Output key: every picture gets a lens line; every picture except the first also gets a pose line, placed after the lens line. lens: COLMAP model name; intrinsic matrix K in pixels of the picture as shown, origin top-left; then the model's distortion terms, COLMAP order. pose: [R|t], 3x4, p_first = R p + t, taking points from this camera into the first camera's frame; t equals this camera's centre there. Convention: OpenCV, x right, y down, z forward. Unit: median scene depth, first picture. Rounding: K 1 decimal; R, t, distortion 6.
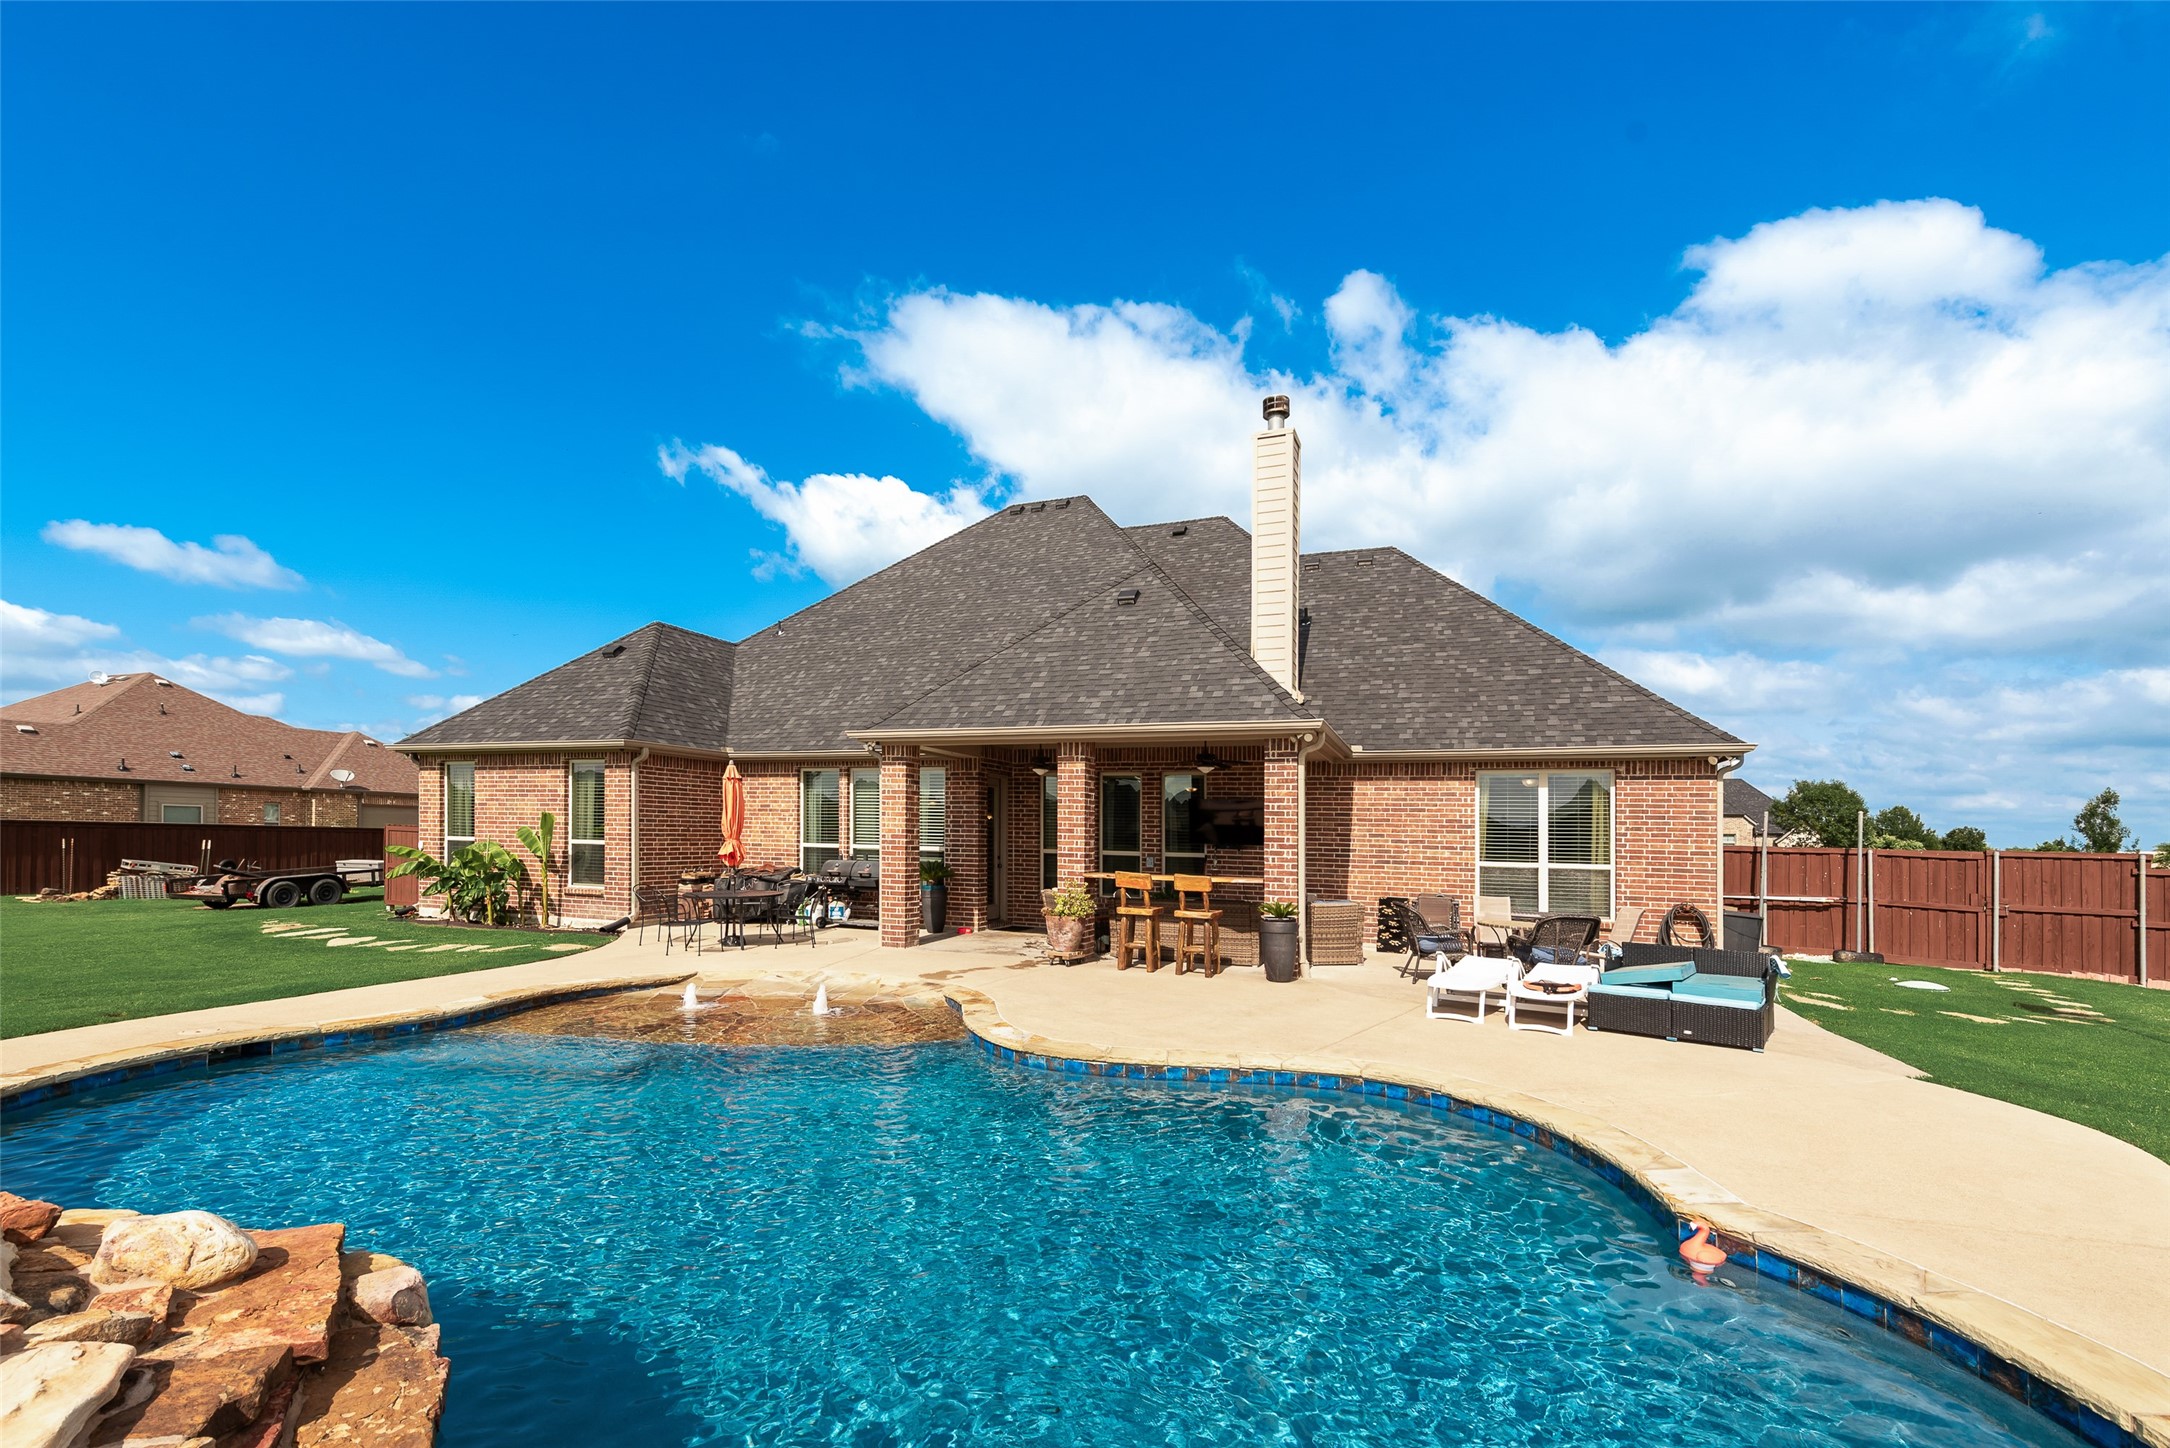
lens RADIAL K [[864.3, 0, 1082.7], [0, 864.3, 729.7], [0, 0, 1]] dist [0.007587, -0.000579]
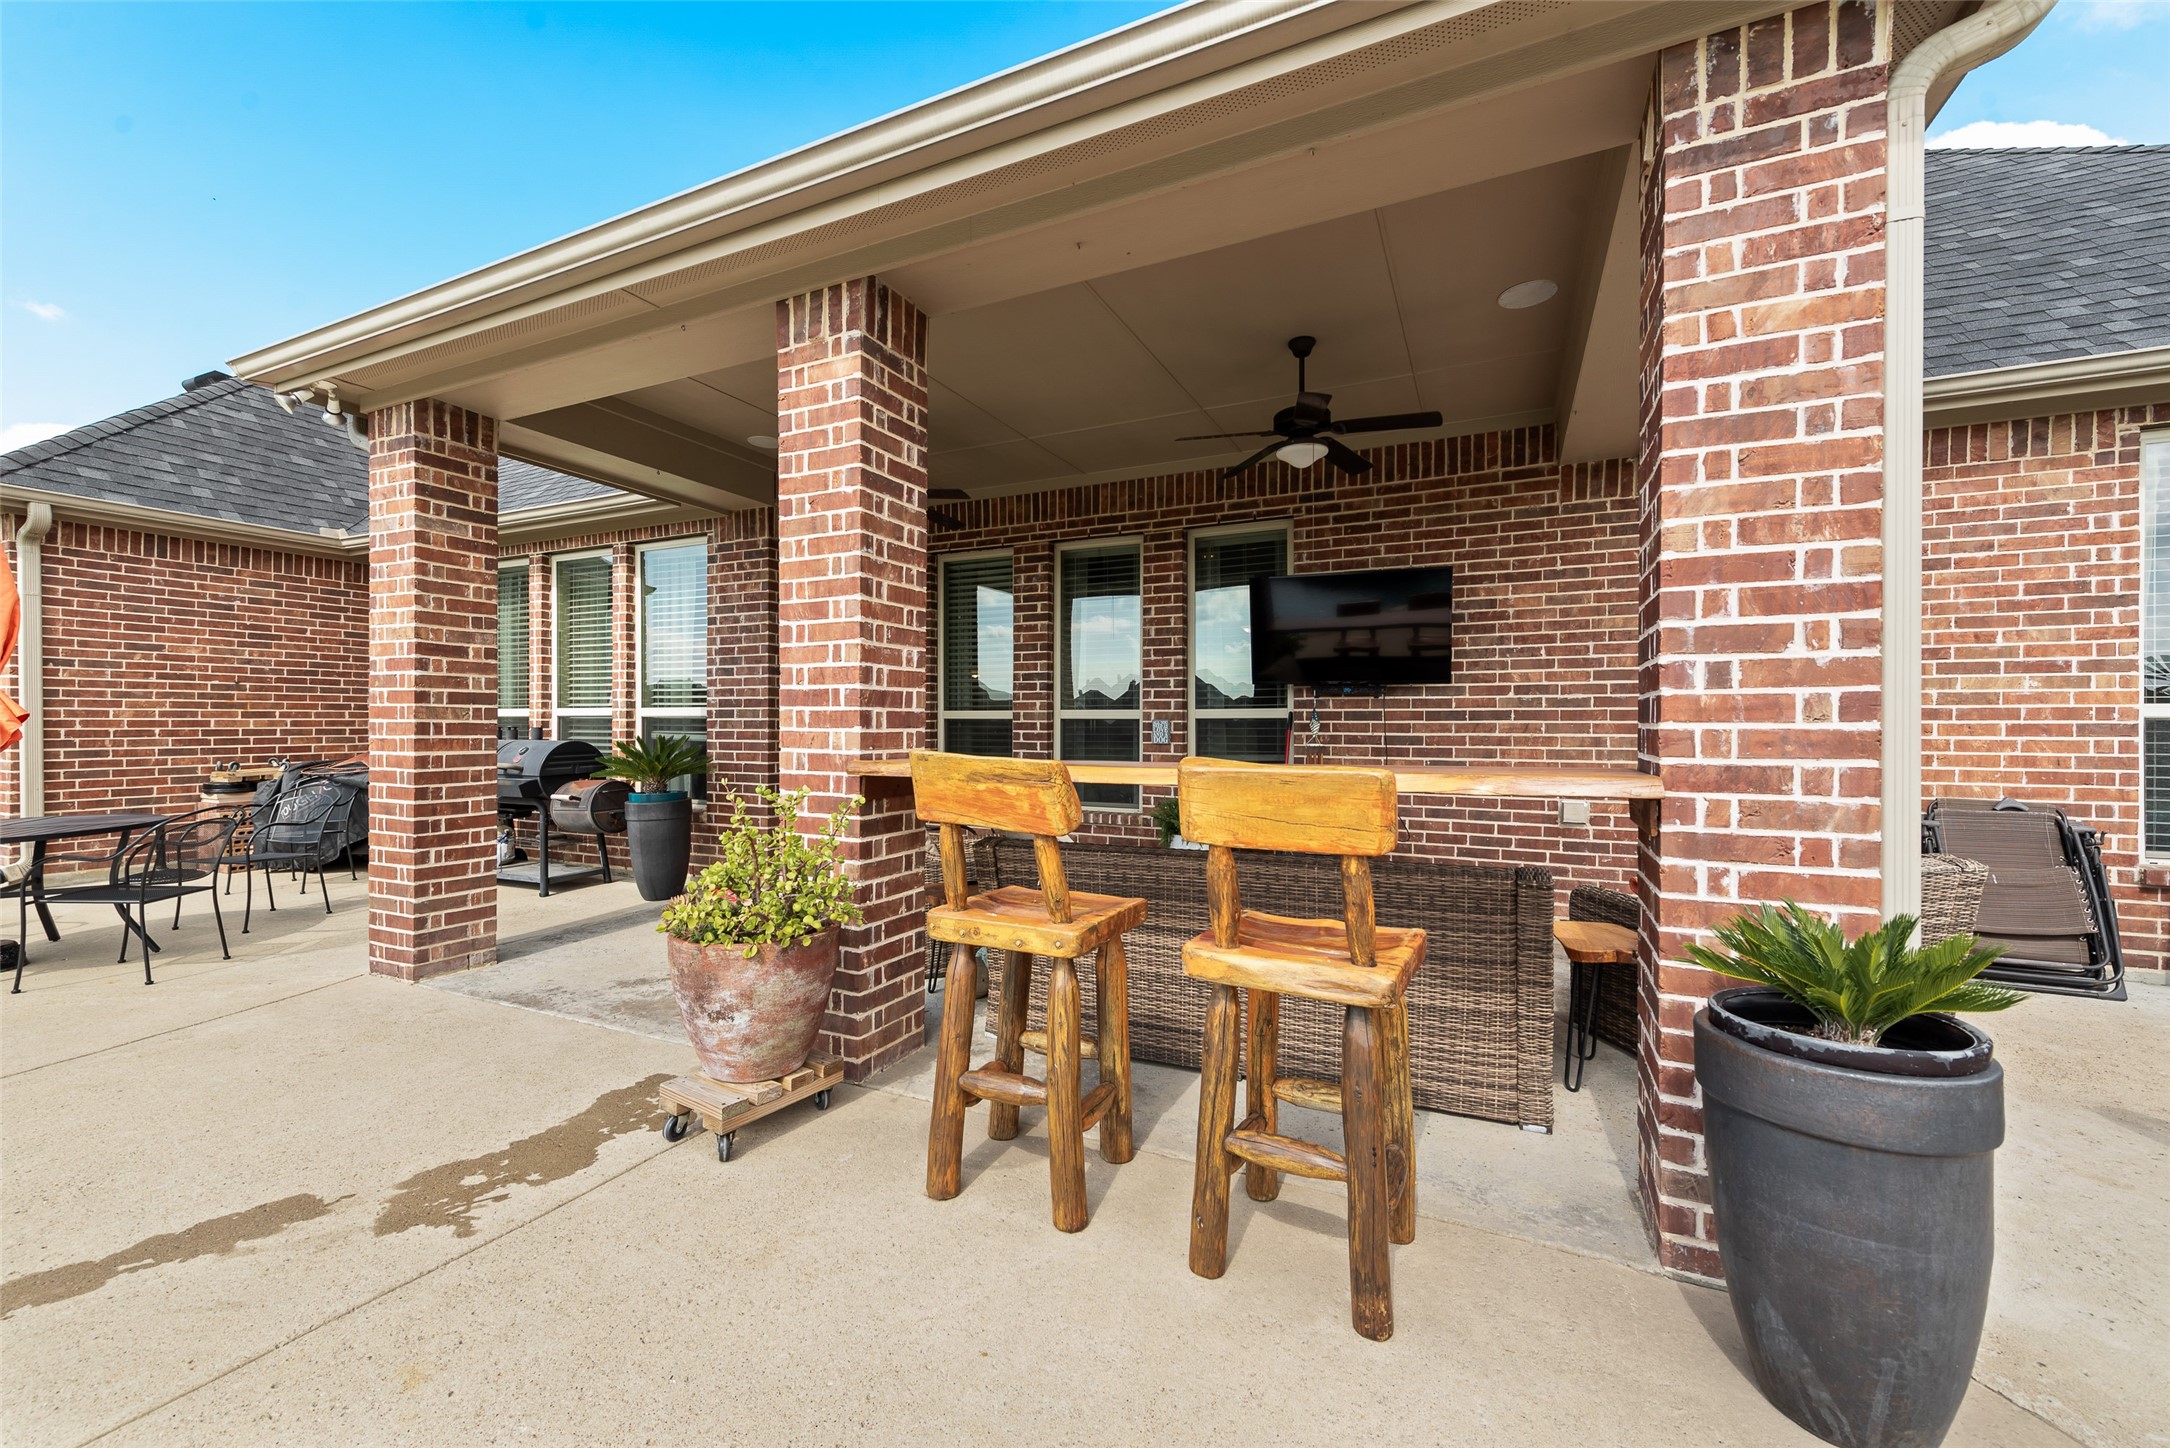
lens RADIAL K [[864.3, 0, 1082.7], [0, 864.3, 729.7], [0, 0, 1]] dist [0.007587, -0.000579]
pose [[0.997634, -0.018765, -0.066143, 0.094169], [0.027253, 0.991157, 0.129863, 0.130809], [0.063121, -0.131359, 0.989323, 0.783410]]
